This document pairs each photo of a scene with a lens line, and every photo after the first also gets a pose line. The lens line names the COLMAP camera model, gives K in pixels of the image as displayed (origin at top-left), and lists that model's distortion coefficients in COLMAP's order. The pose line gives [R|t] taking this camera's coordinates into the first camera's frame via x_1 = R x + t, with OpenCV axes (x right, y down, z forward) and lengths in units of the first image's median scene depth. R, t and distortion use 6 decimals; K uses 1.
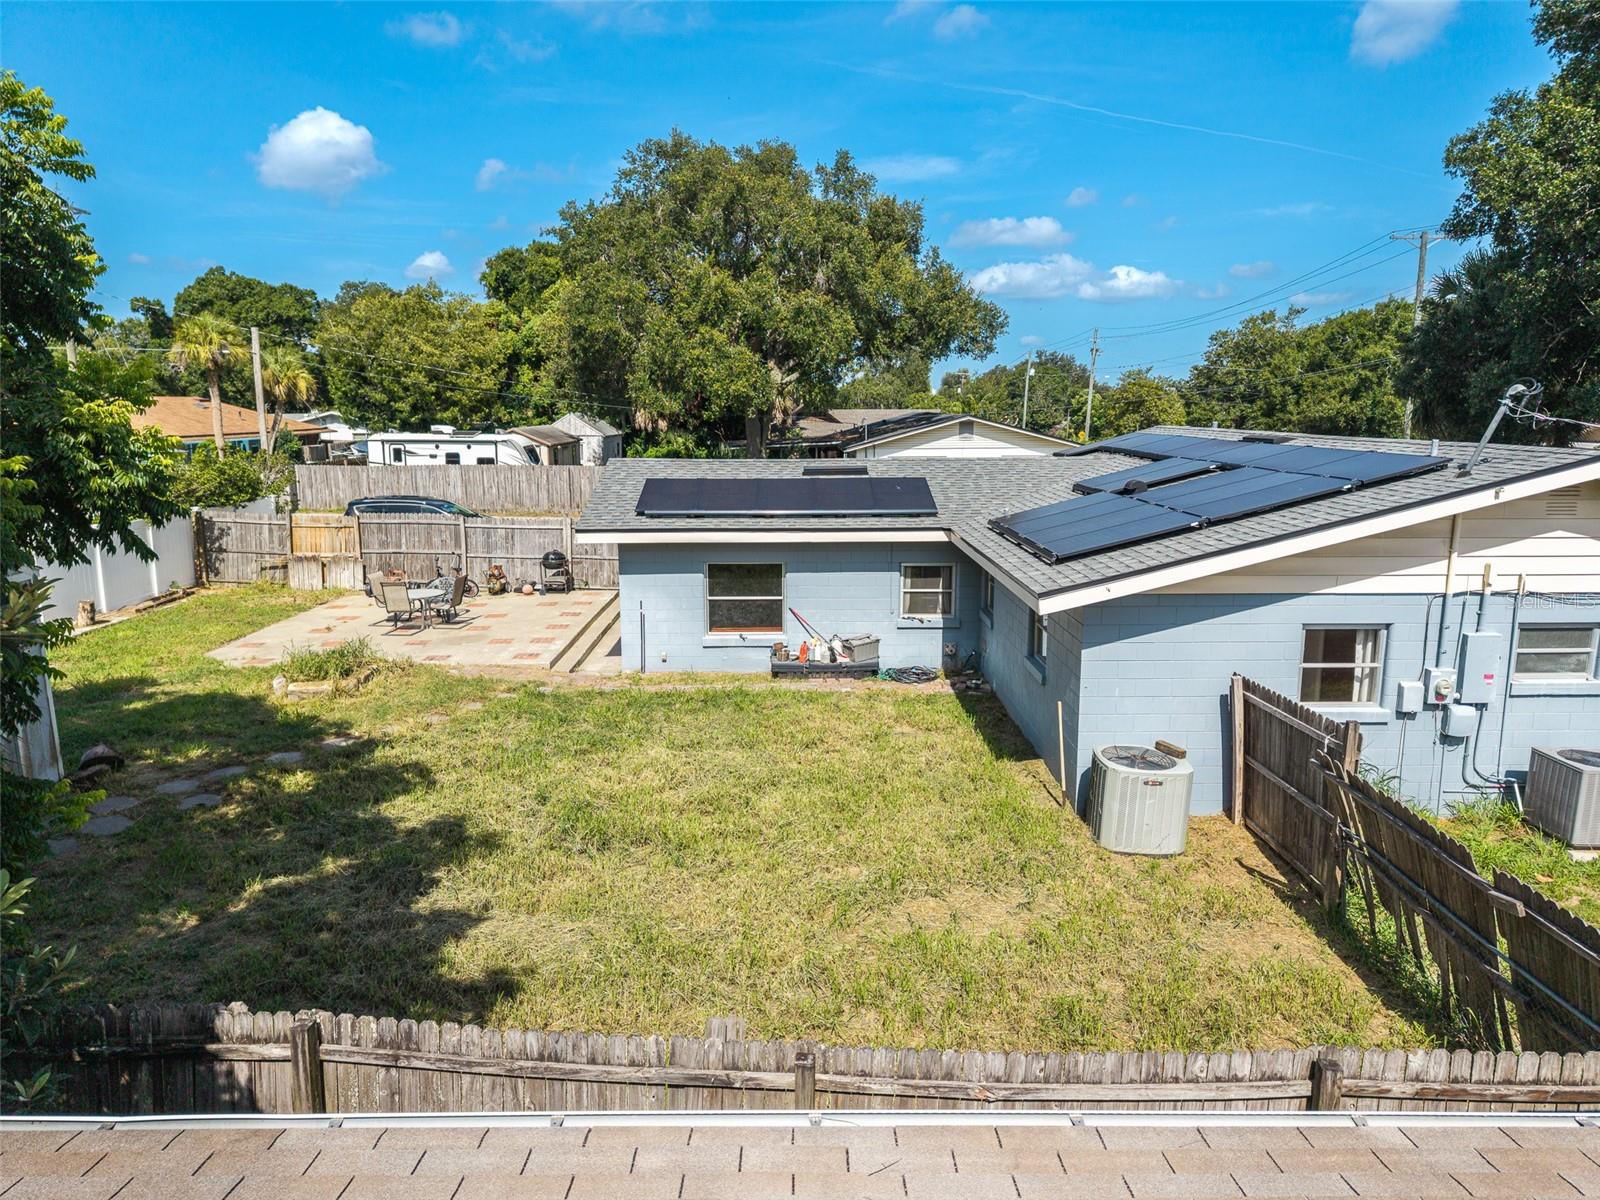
lens RADIAL K [[1079.2, 0, 805.8], [0, 1079.2, 603.2], [0, 0, 1]] dist [-0.012313, -0.005367]
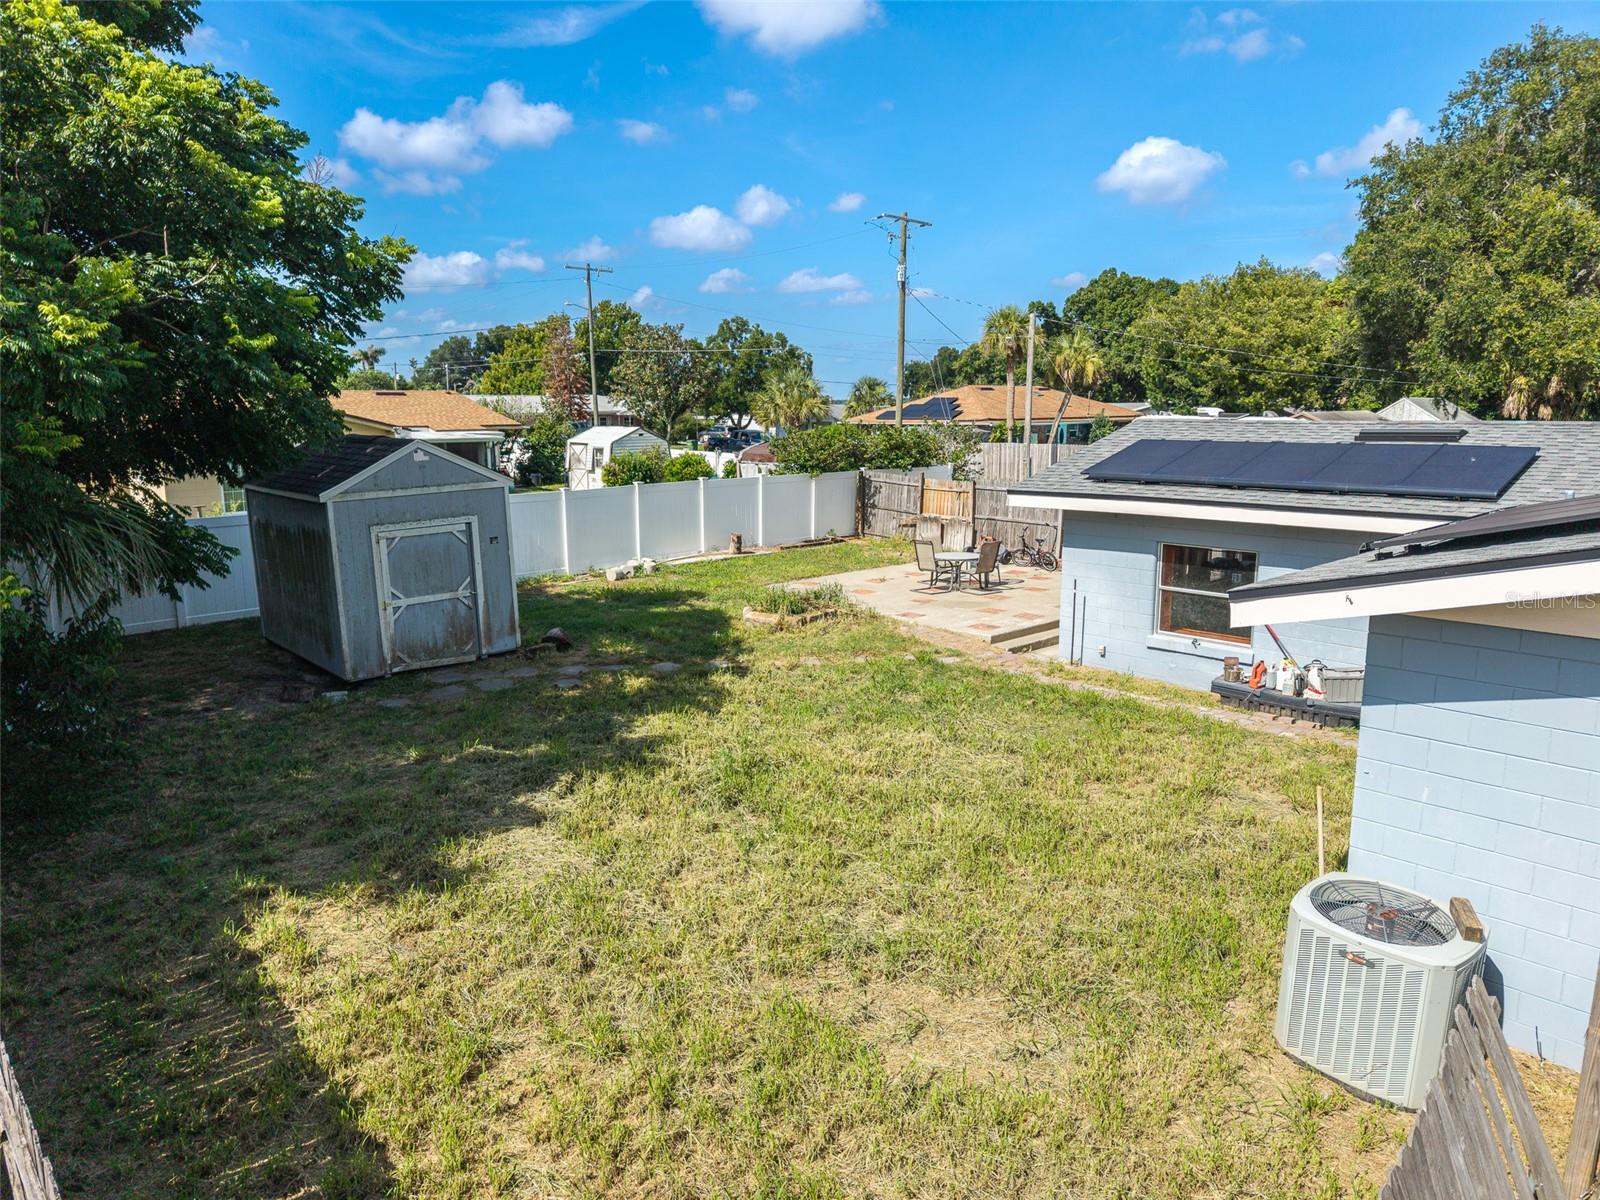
lens RADIAL K [[1095.4, 0, 769.5], [0, 1095.4, 530.6], [0, 0, 1]] dist [0.019841, -0.005758]
pose [[0.661898, 0.084117, -0.744860, 0.242811], [-0.135456, 0.990747, -0.008484, -0.000191], [0.737254, 0.106511, 0.667167, 0.183398]]
